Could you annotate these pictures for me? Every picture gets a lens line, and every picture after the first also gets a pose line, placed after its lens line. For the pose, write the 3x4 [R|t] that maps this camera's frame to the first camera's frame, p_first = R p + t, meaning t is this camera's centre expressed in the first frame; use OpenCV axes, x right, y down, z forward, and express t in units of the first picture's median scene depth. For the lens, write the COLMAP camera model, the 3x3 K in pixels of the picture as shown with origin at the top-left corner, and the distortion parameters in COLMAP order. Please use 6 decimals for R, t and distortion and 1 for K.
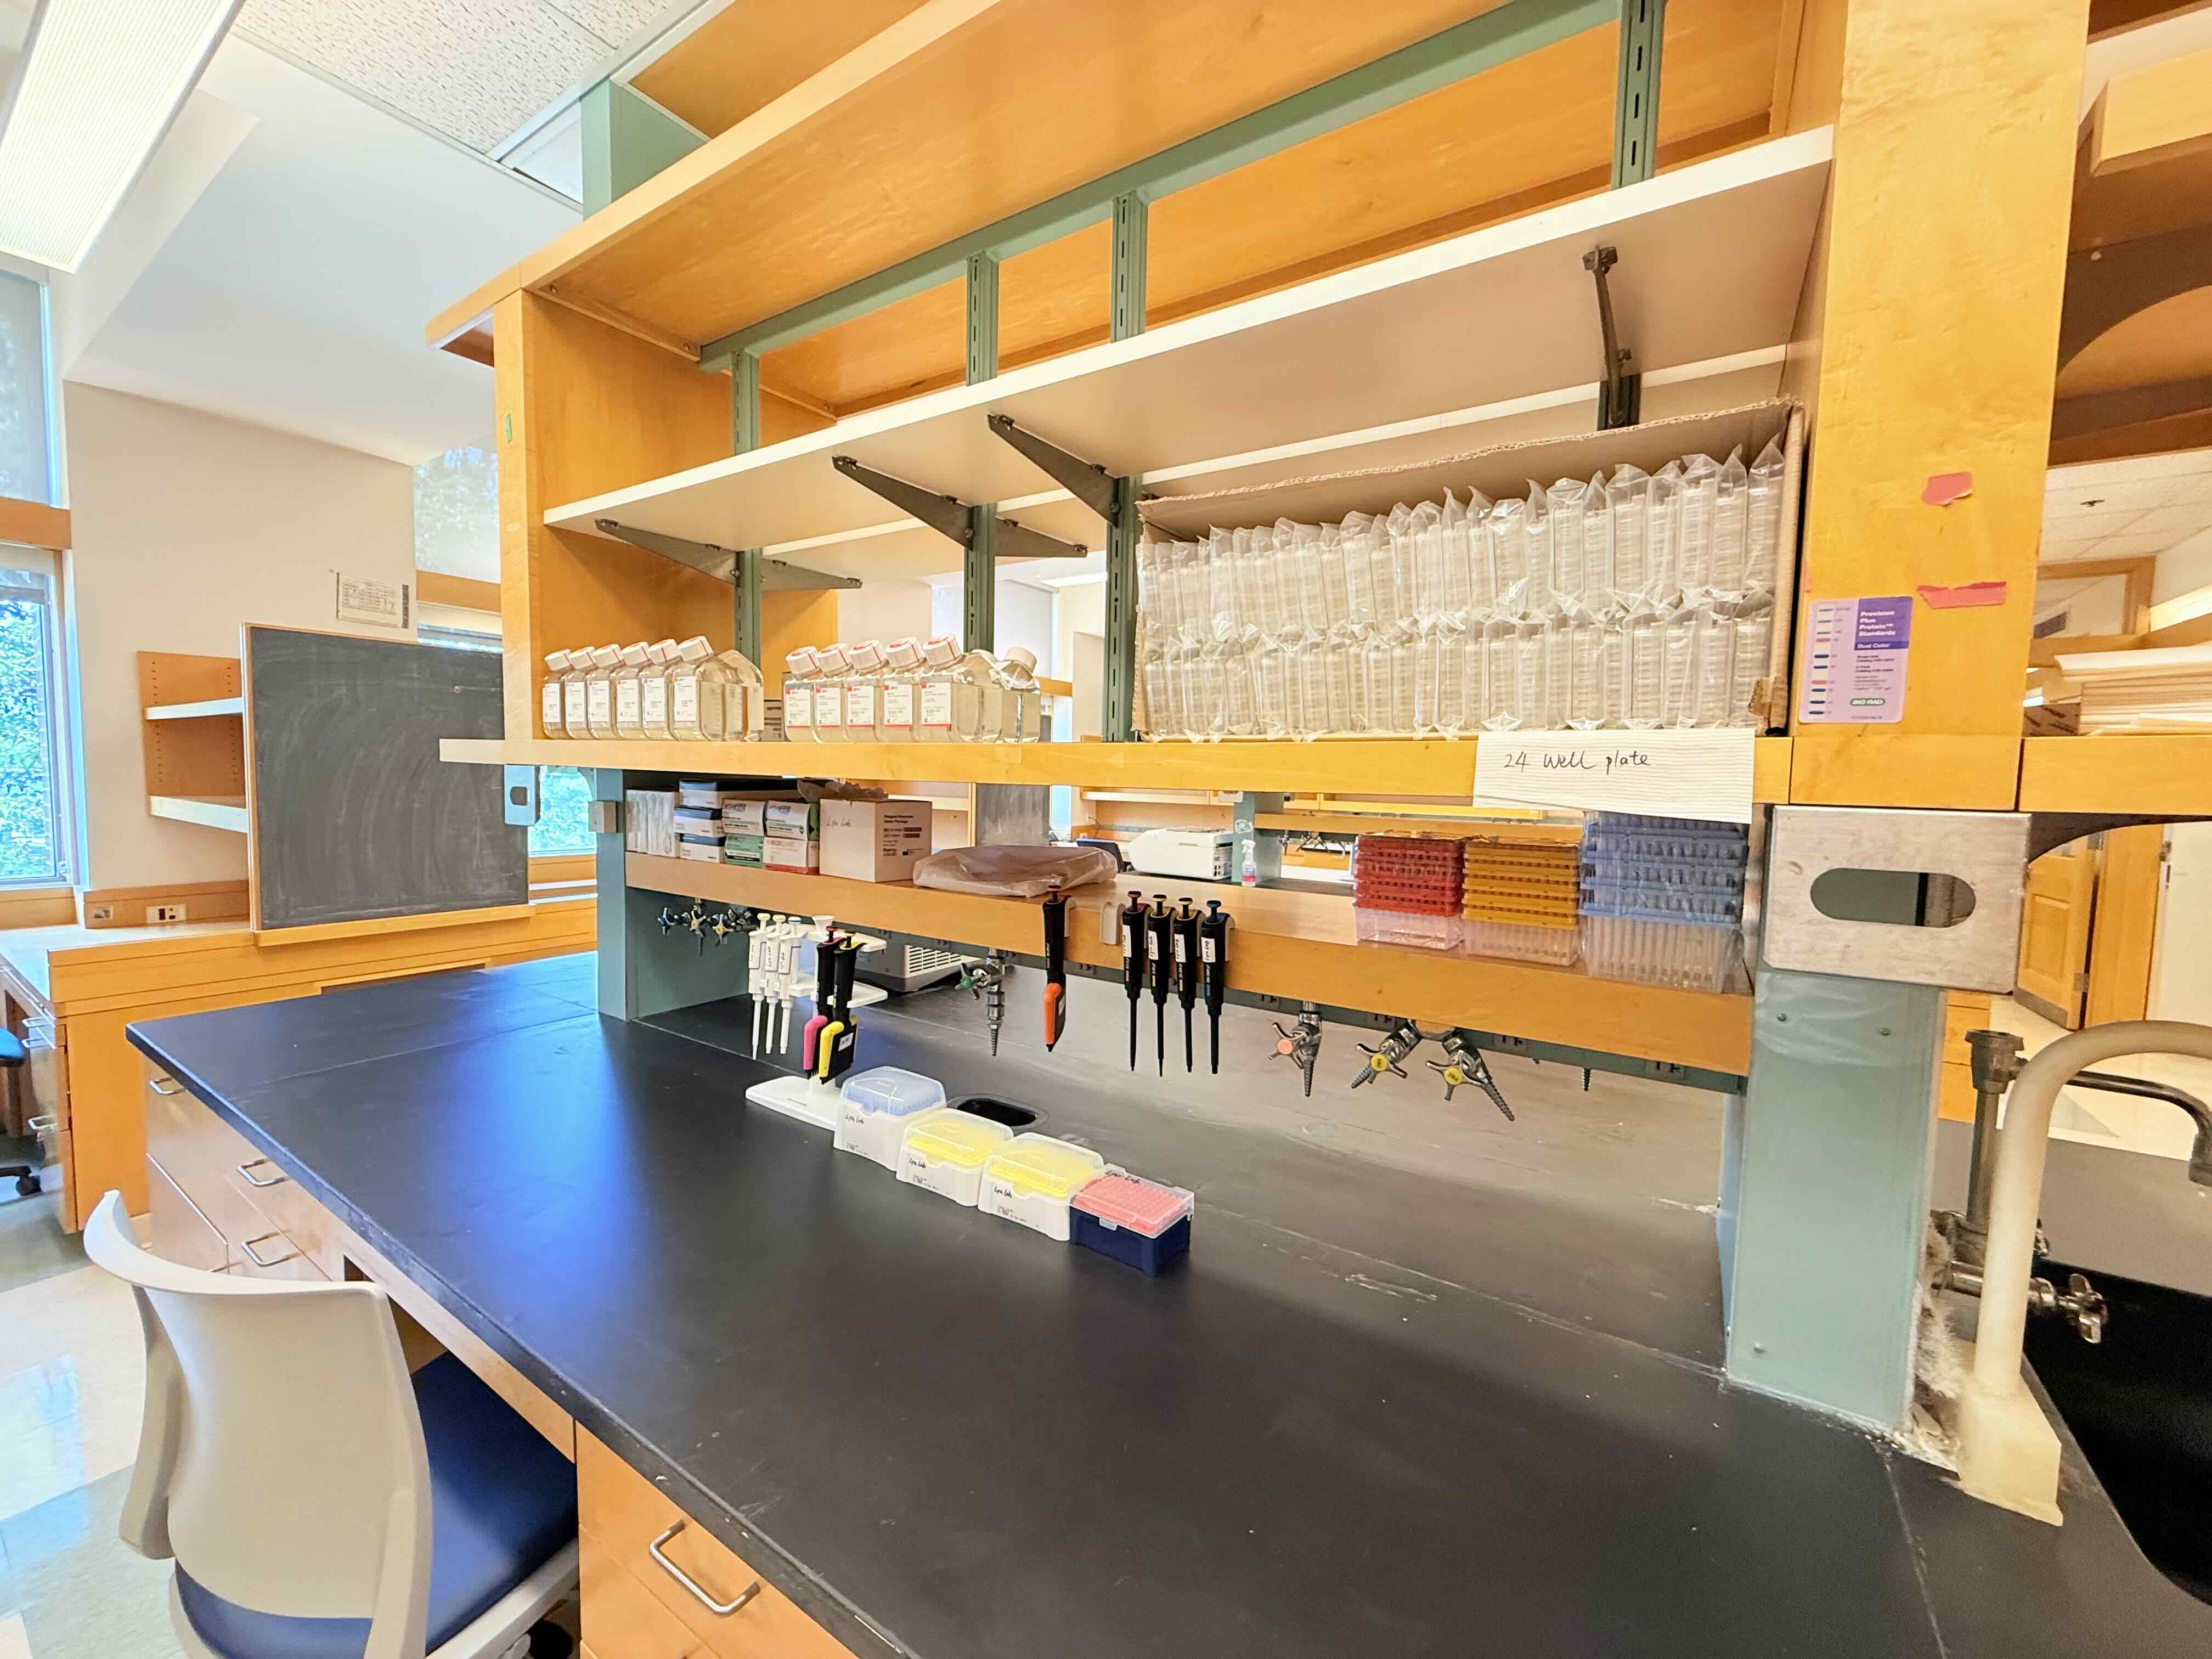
lens RADIAL K [[877.8, 0, 1110.1], [0, 877.8, 835.1], [0, 0, 1]] dist [-0.000897, -0.000439]
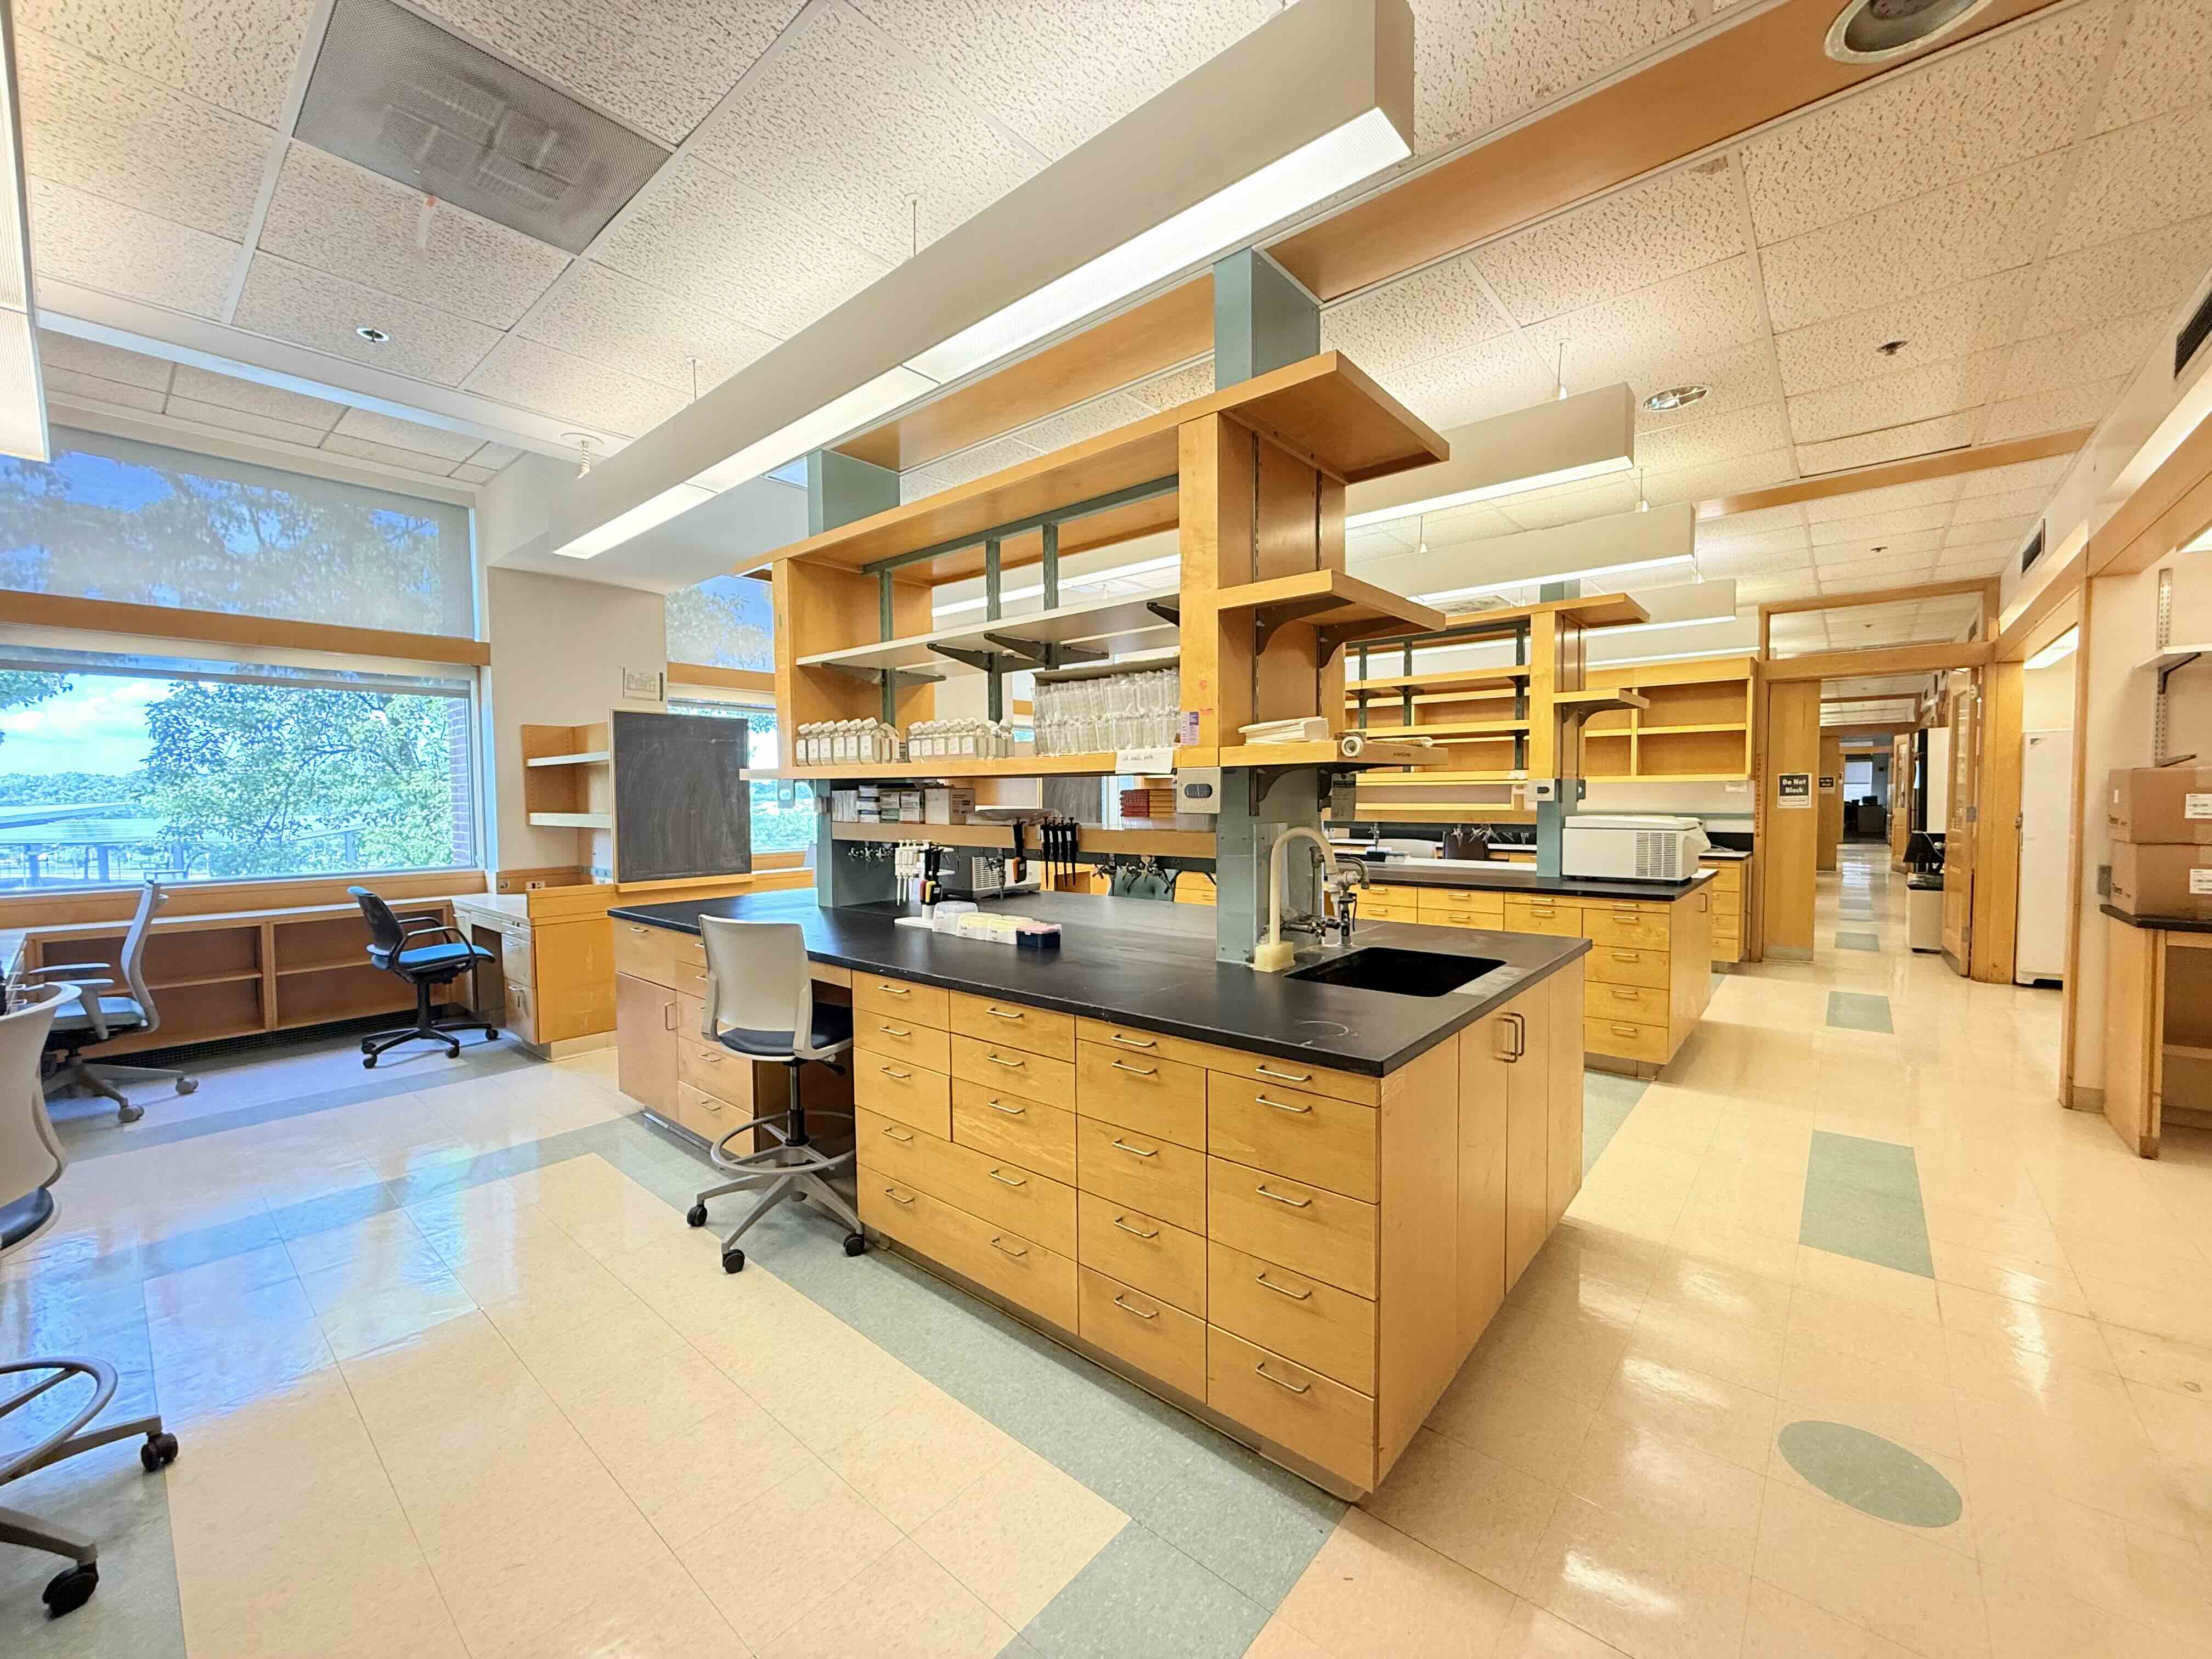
lens RADIAL K [[888.6, 0, 1106.0], [0, 888.6, 829.5], [0, 0, 1]] dist [0.001006, -0.000003]
pose [[0.991965, -0.025032, -0.124010, 0.362234], [0.021022, 0.999216, -0.033536, 0.133475], [0.124752, 0.030659, 0.991714, -1.057596]]
